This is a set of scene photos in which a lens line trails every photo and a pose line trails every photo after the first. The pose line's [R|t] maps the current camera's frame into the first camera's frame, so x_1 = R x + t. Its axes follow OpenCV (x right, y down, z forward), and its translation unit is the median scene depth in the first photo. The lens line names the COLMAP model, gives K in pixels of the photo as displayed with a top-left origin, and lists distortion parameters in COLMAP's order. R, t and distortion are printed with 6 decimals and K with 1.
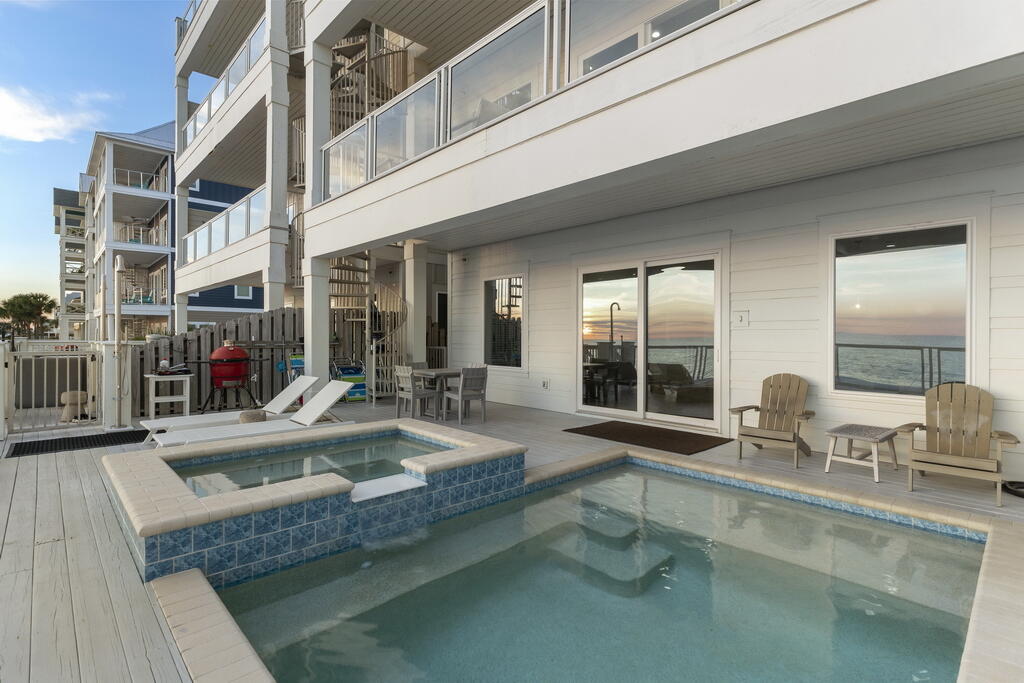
lens RADIAL K [[488.6, 0, 509.7], [0, 488.6, 341.3], [0, 0, 1]] dist [-0.005888, 0.000178]
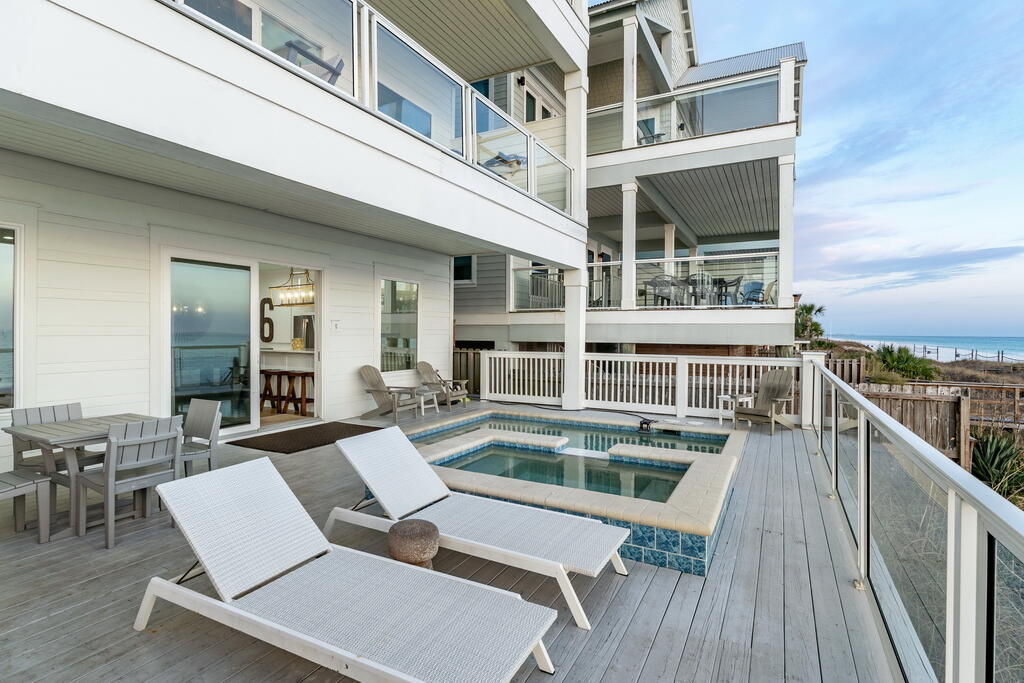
lens RADIAL K [[488.6, 0, 514.2], [0, 488.6, 337.1], [0, 0, 1]] dist [-0.005888, 0.000178]
pose [[-0.294059, -0.013823, 0.955687, -0.701272], [-0.004450, 0.999904, 0.013093, -0.030125], [-0.955777, -0.000403, -0.294092, 0.724480]]
